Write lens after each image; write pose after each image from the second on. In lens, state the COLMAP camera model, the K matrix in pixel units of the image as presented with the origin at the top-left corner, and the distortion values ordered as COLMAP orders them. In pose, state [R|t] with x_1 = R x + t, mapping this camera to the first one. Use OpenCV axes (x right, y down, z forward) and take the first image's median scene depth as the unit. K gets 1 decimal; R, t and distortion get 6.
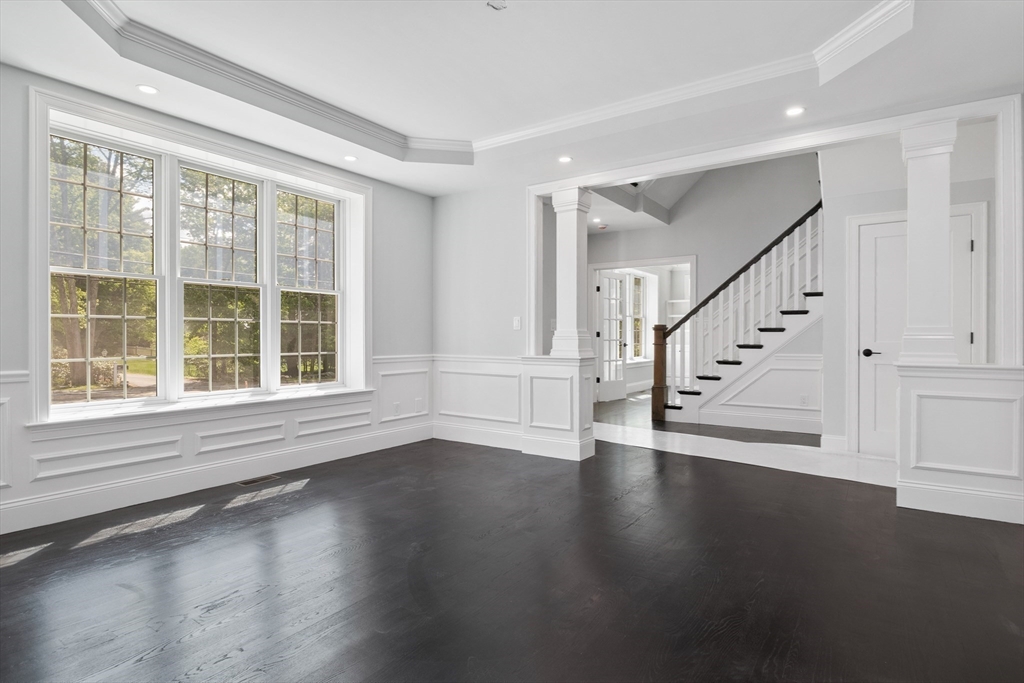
lens RADIAL K [[558.8, 0, 513.4], [0, 558.8, 339.1], [0, 0, 1]] dist [-0.000872, -0.000639]
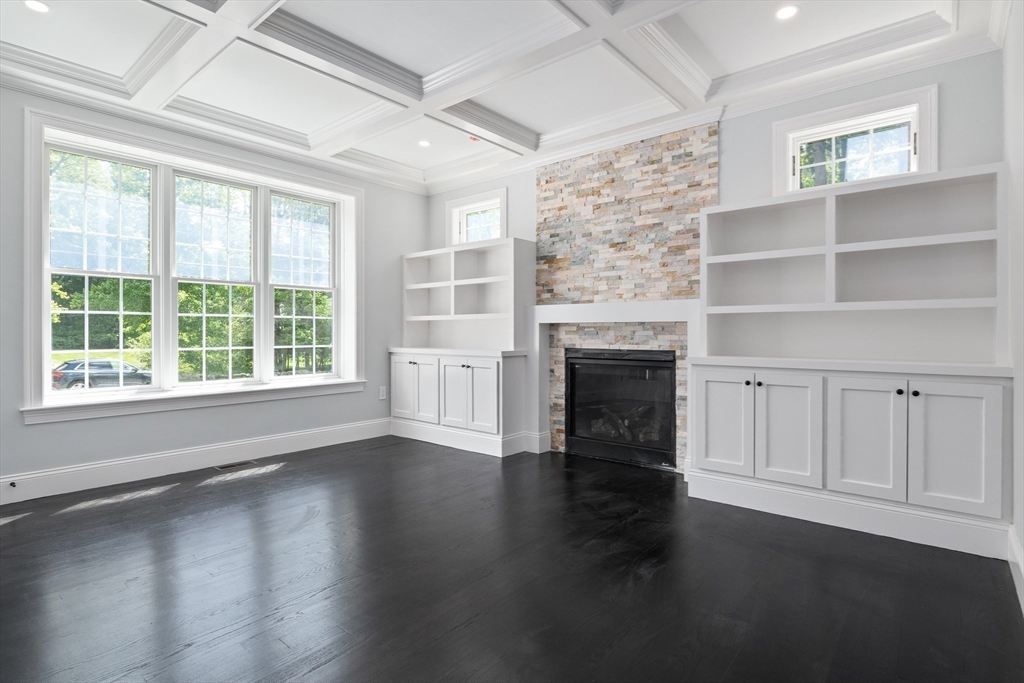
lens RADIAL K [[518.2, 0, 509.9], [0, 518.2, 335.3], [0, 0, 1]] dist [-0.016049, 0.000807]
pose [[0.993805, 0.001149, -0.111132, 0.159963], [-0.000684, 0.999991, 0.004230, -0.000525], [0.111136, -0.004128, 0.993797, 0.068598]]
